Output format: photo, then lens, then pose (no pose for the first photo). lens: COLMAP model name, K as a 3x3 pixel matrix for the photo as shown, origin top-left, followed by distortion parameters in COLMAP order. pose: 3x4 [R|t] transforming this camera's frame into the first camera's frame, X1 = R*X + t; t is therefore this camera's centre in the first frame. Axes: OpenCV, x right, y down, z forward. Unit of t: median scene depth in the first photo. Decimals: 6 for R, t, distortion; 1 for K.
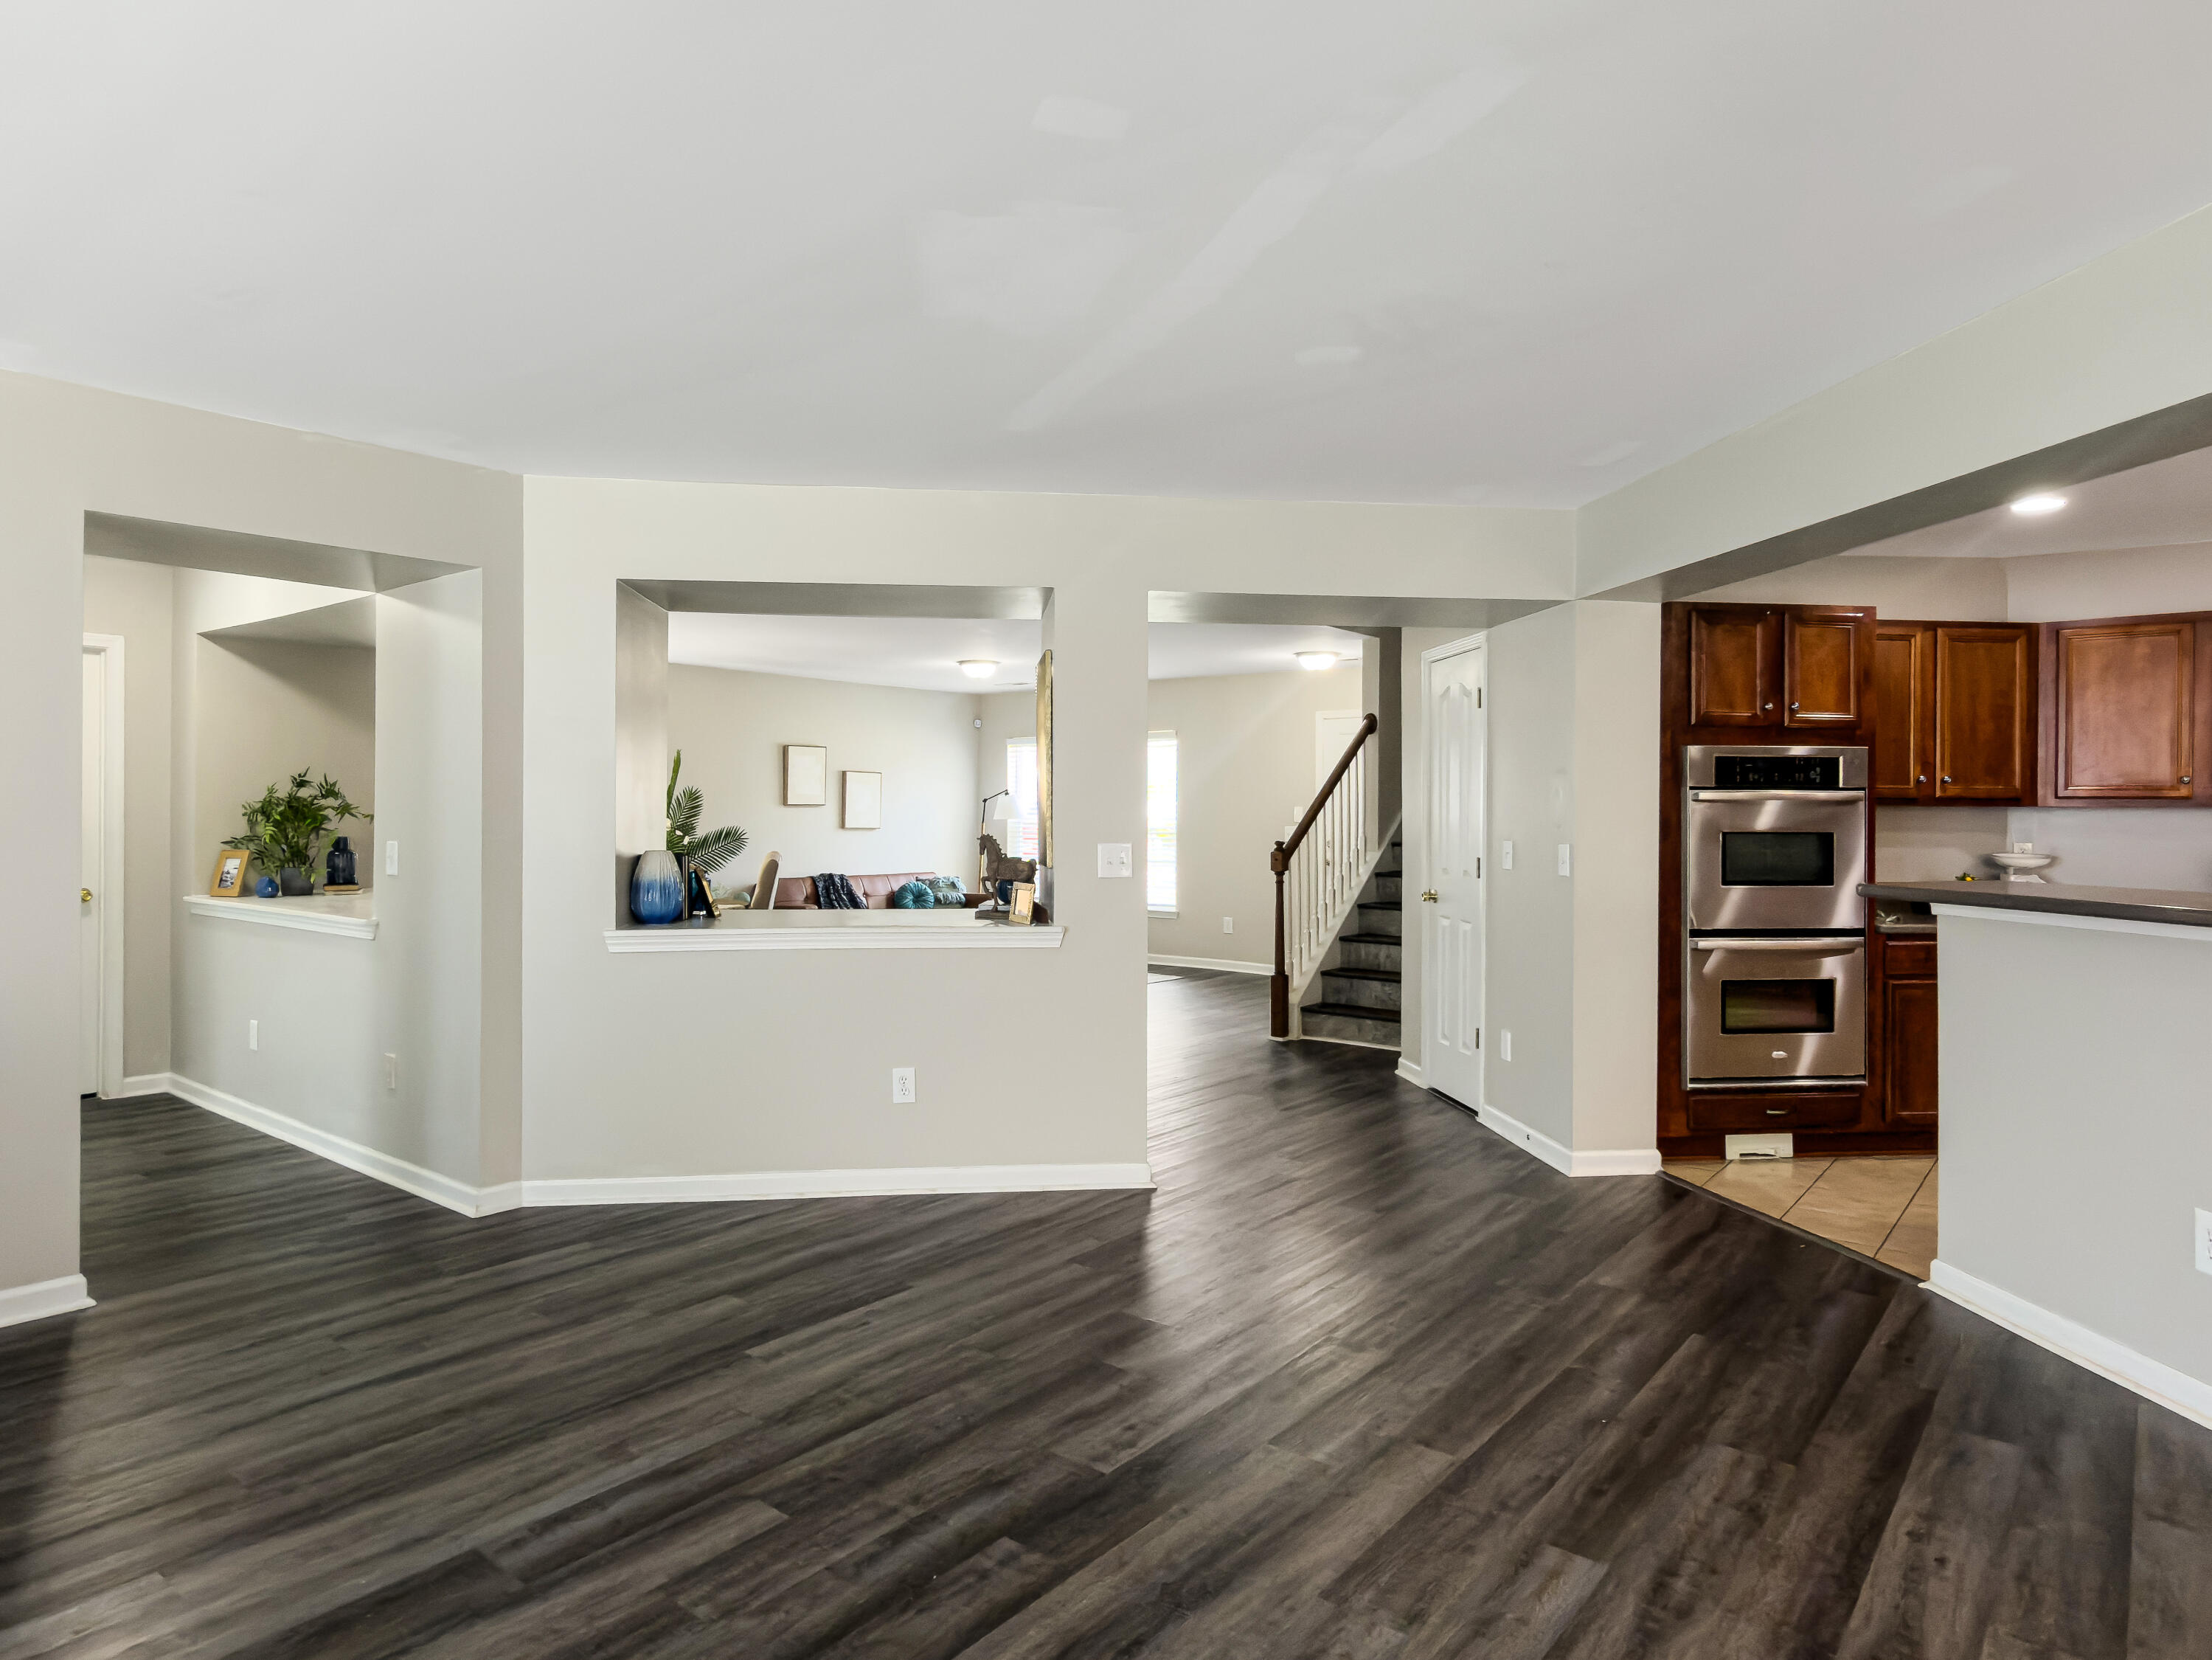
lens RADIAL K [[1321.7, 0, 1111.9], [0, 1321.7, 818.2], [0, 0, 1]] dist [0.009095, -0.000454]
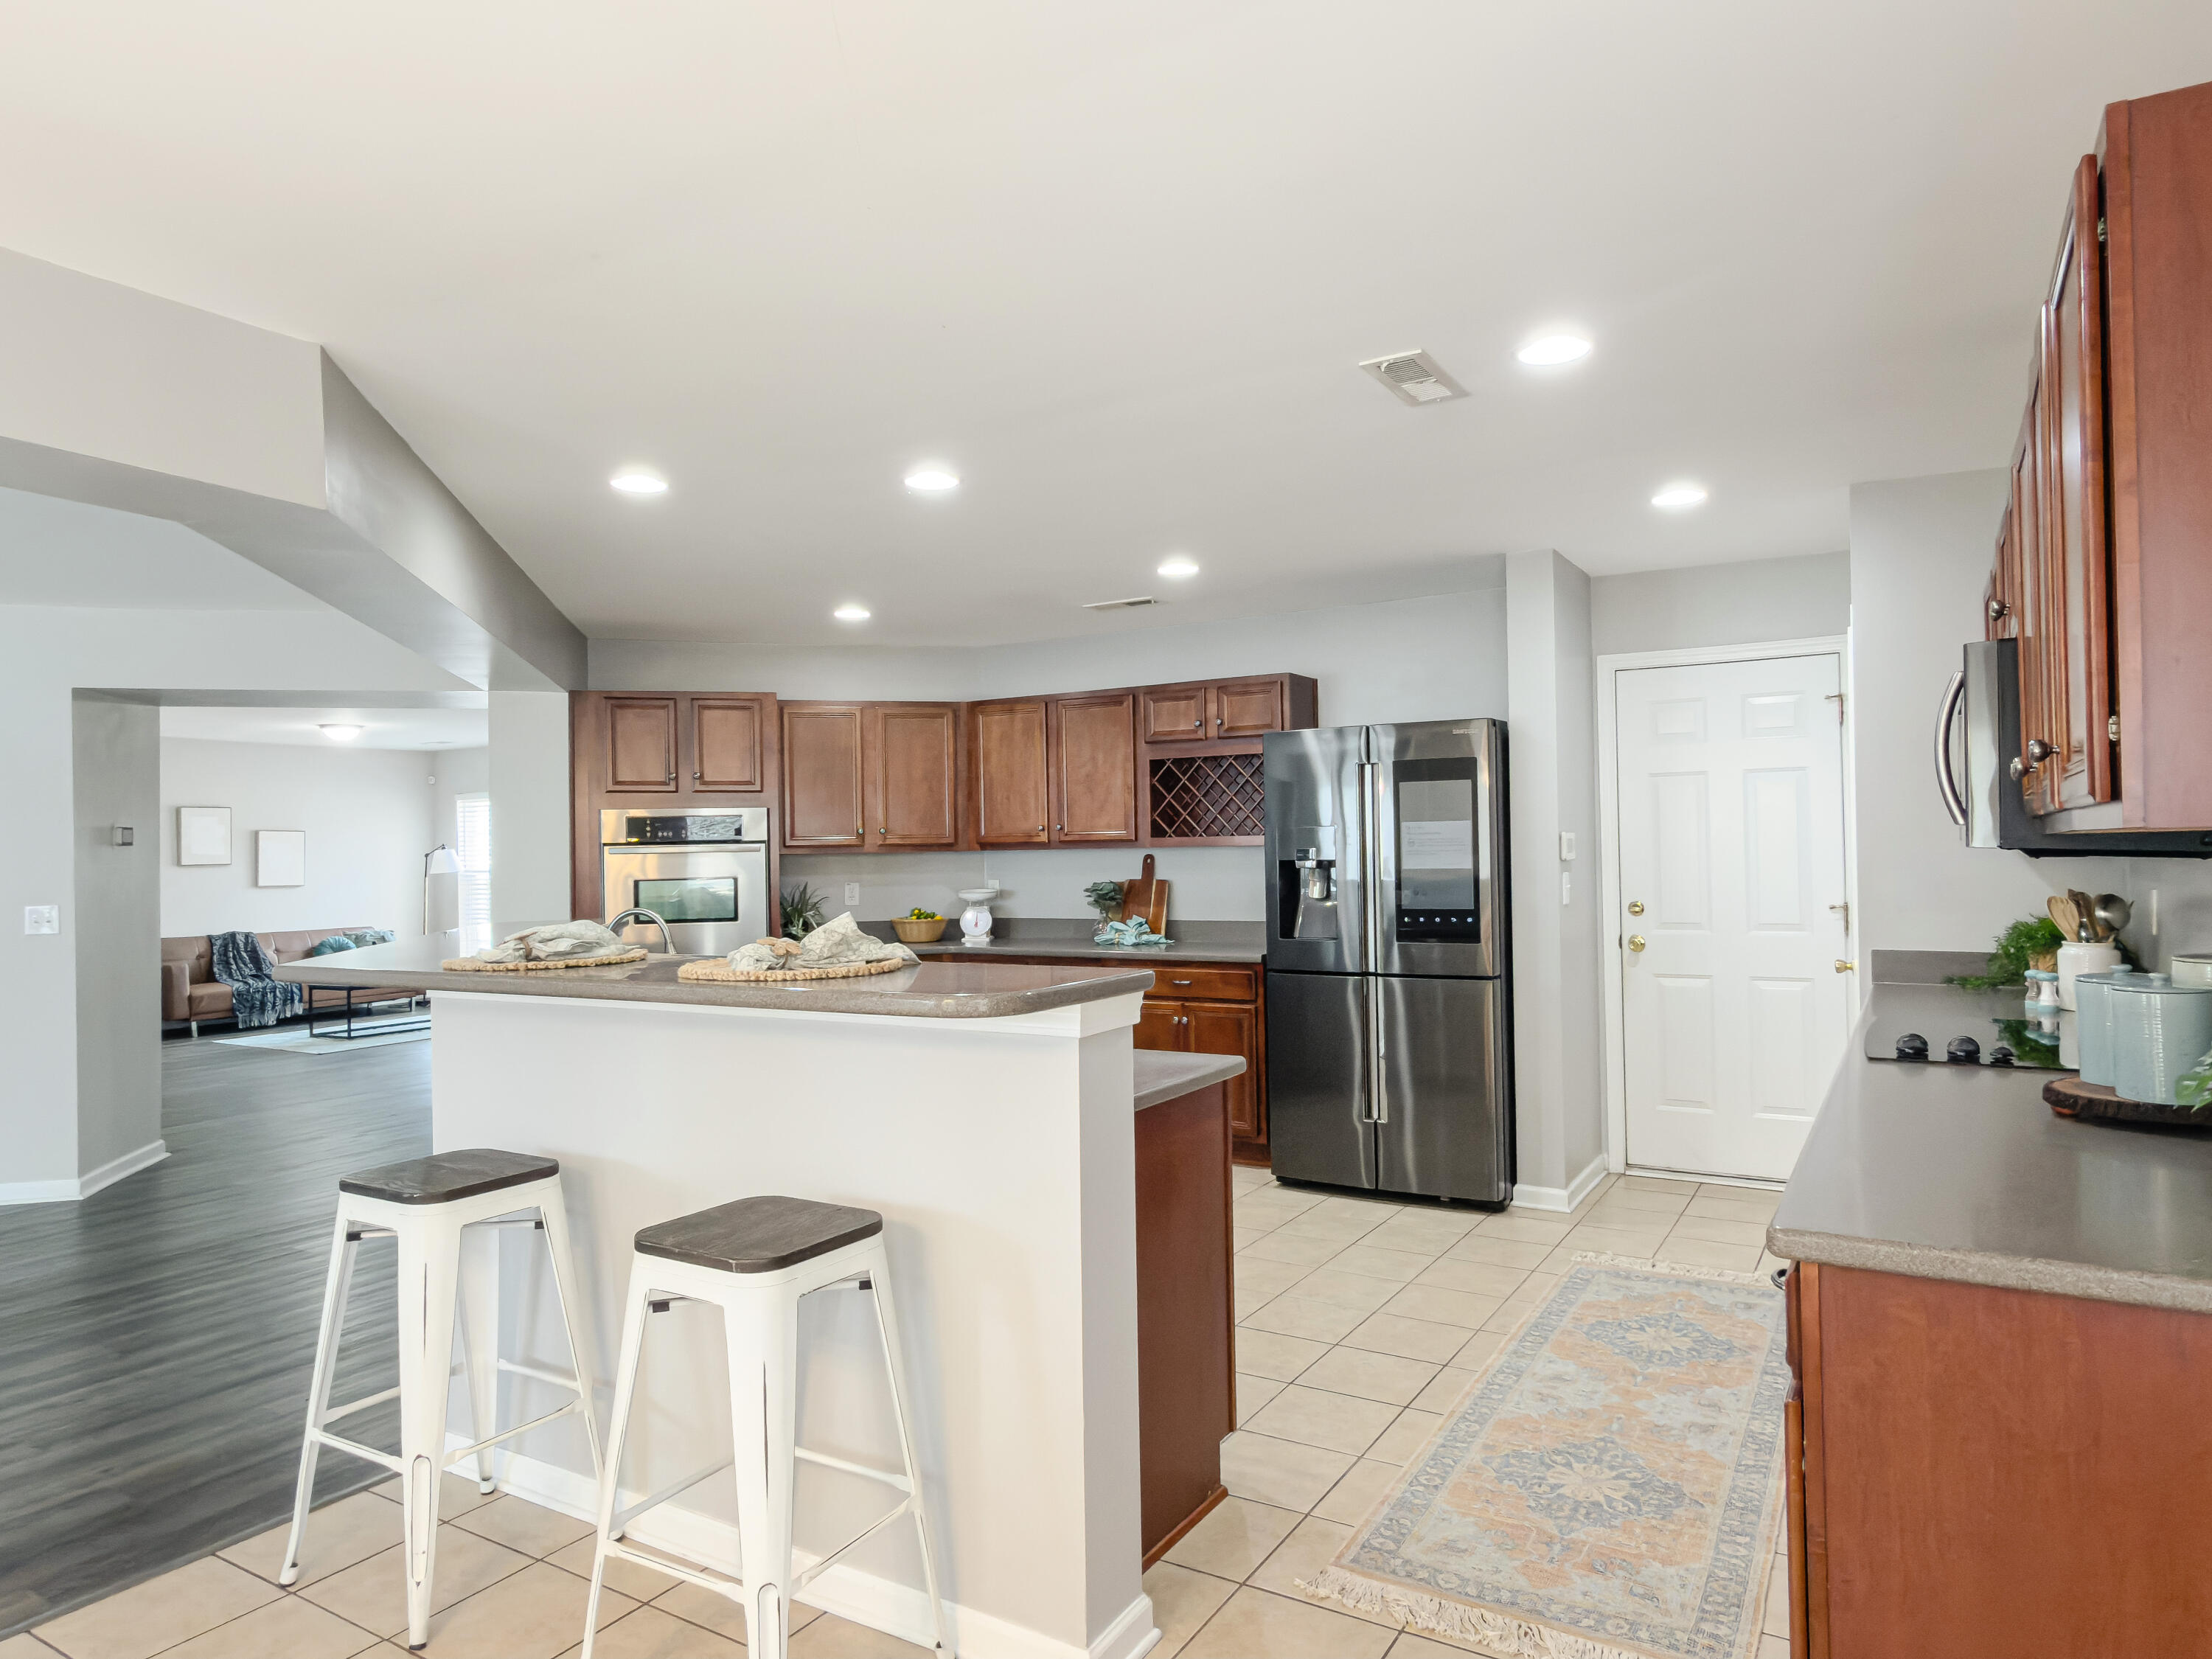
lens RADIAL K [[1351.5, 0, 1123.8], [0, 1351.5, 842.4], [0, 0, 1]] dist [0.004604, -0.005631]
pose [[0.990998, -0.022737, 0.131935, 0.685039], [0.024114, 0.999670, -0.008843, -0.002418], [-0.131690, 0.011945, 0.991219, -0.264046]]
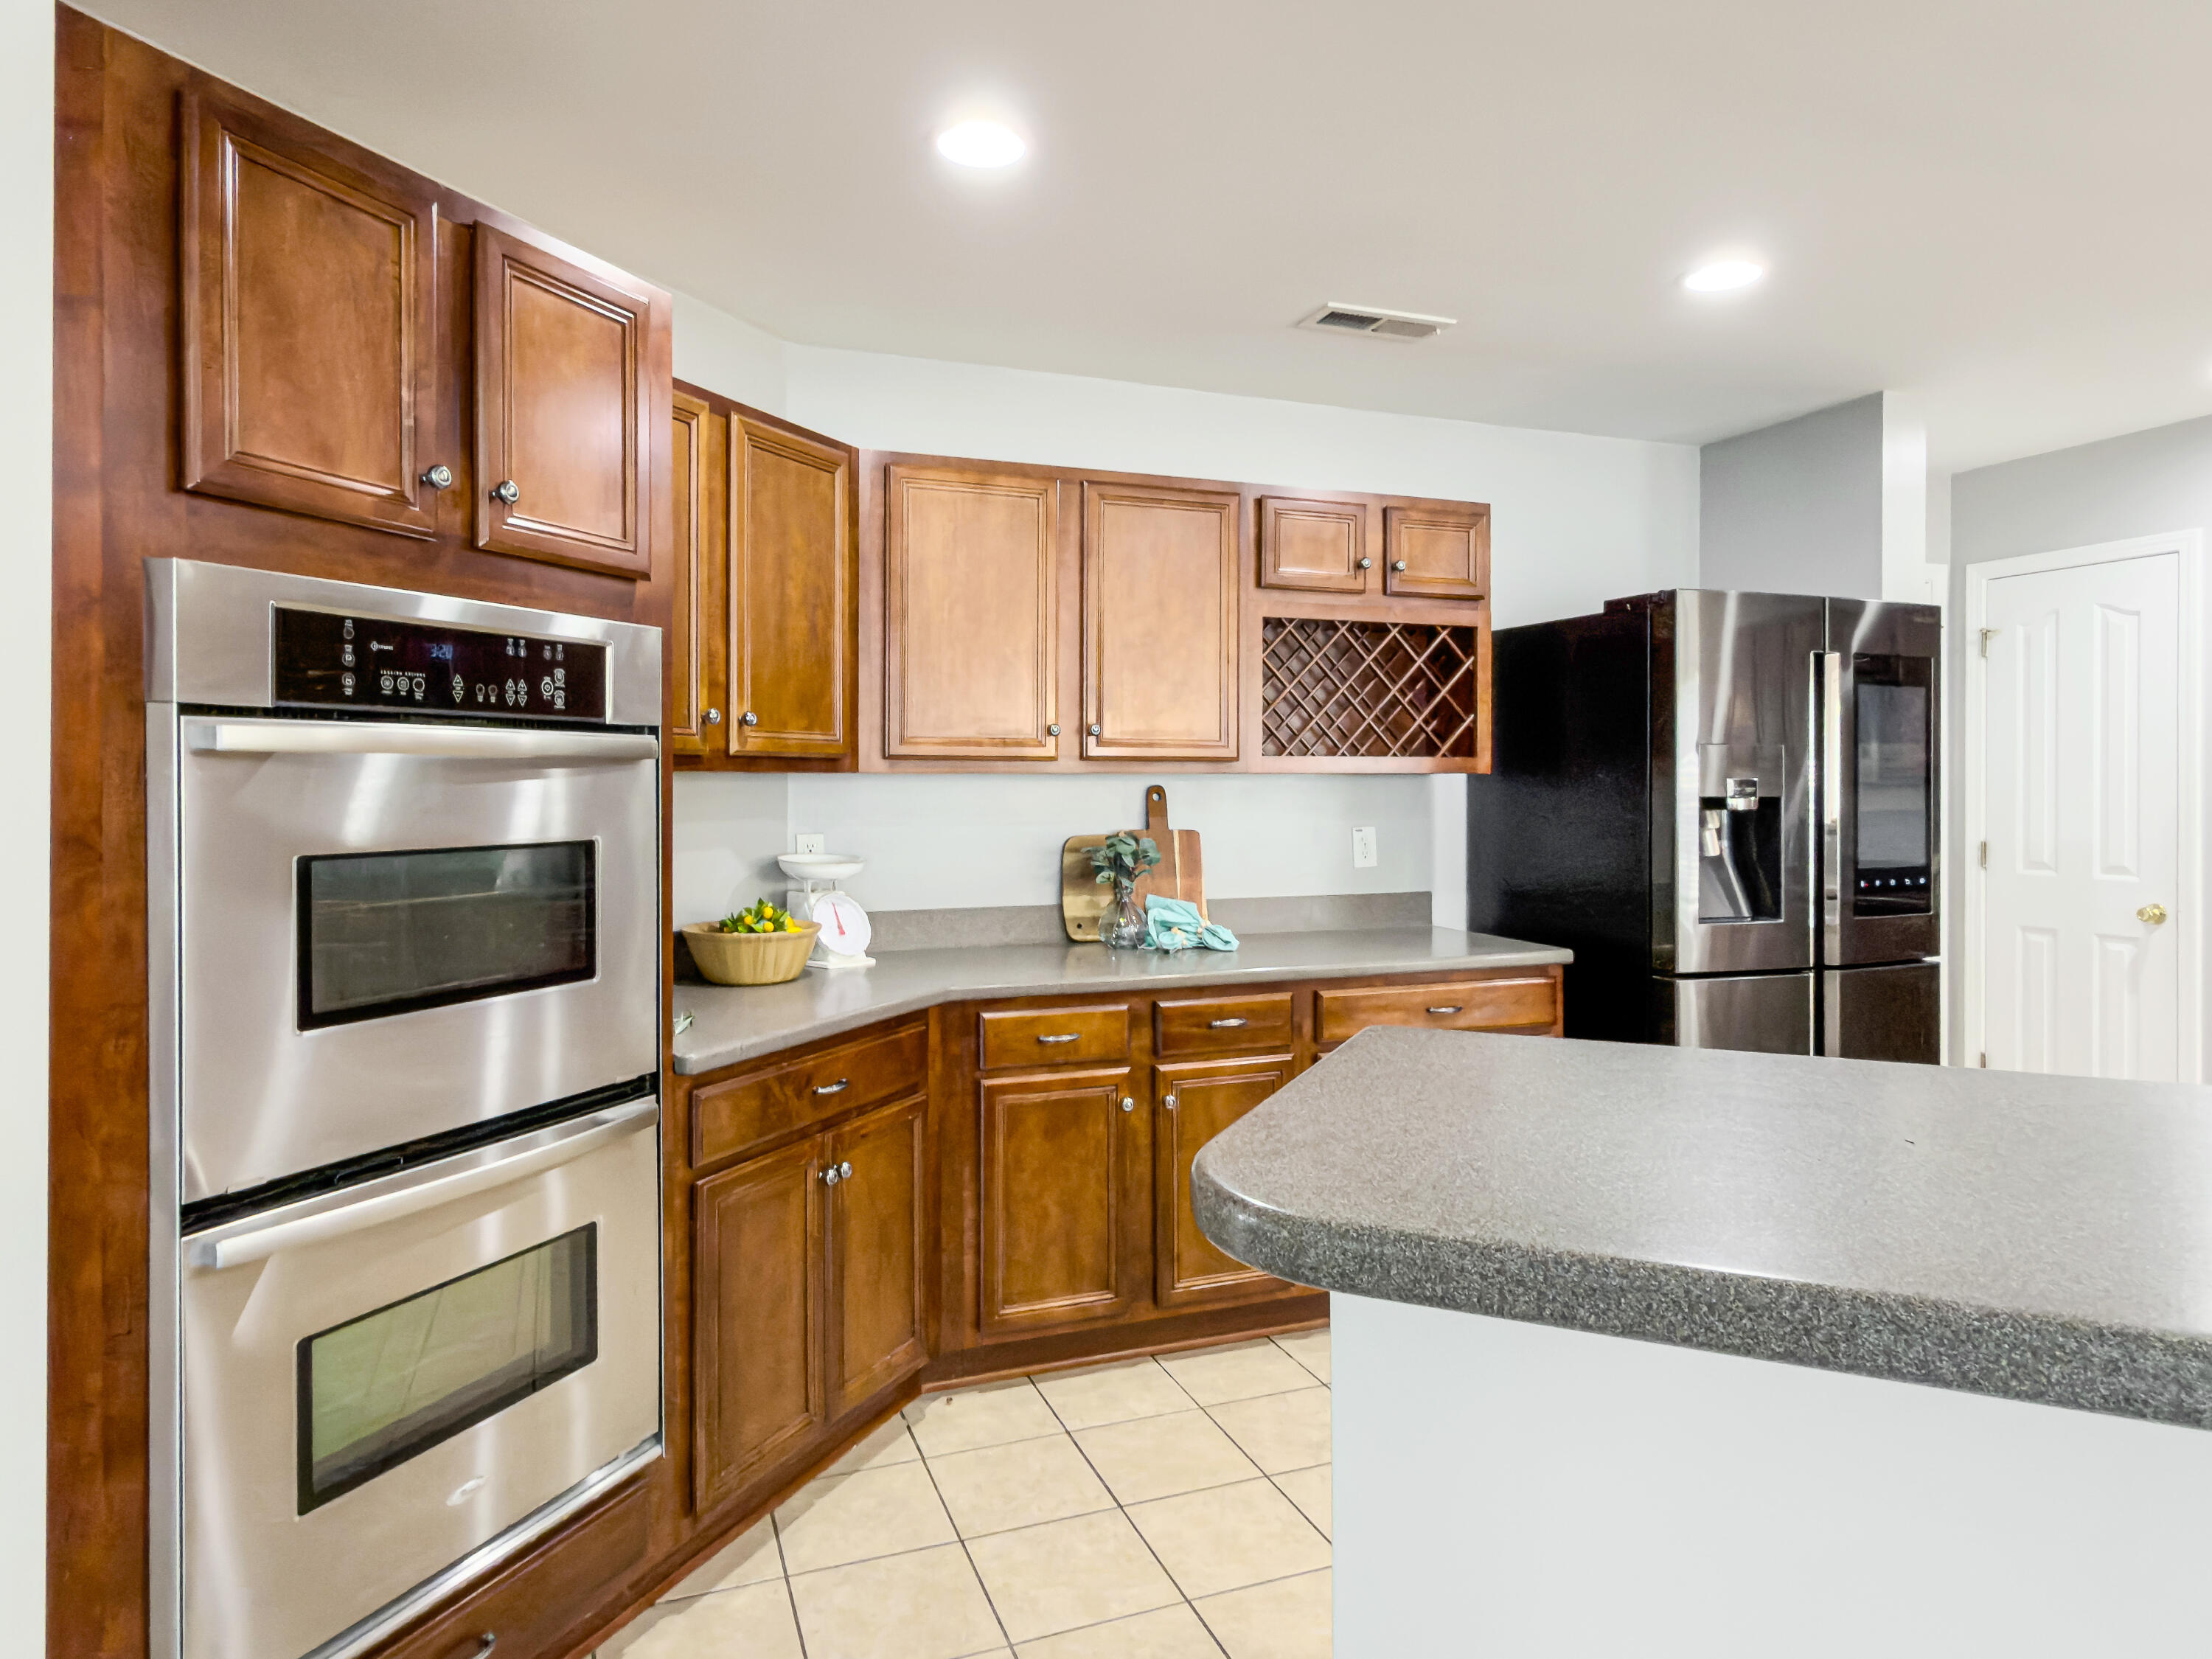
lens RADIAL K [[1321.6, 0, 1107.6], [0, 1321.6, 776.0], [0, 0, 1]] dist [0.009095, -0.000454]
pose [[0.512350, -0.003444, 0.858770, 0.270839], [0.007708, 0.999970, -0.000589, -0.006337], [-0.858742, 0.006921, 0.512361, 0.629396]]
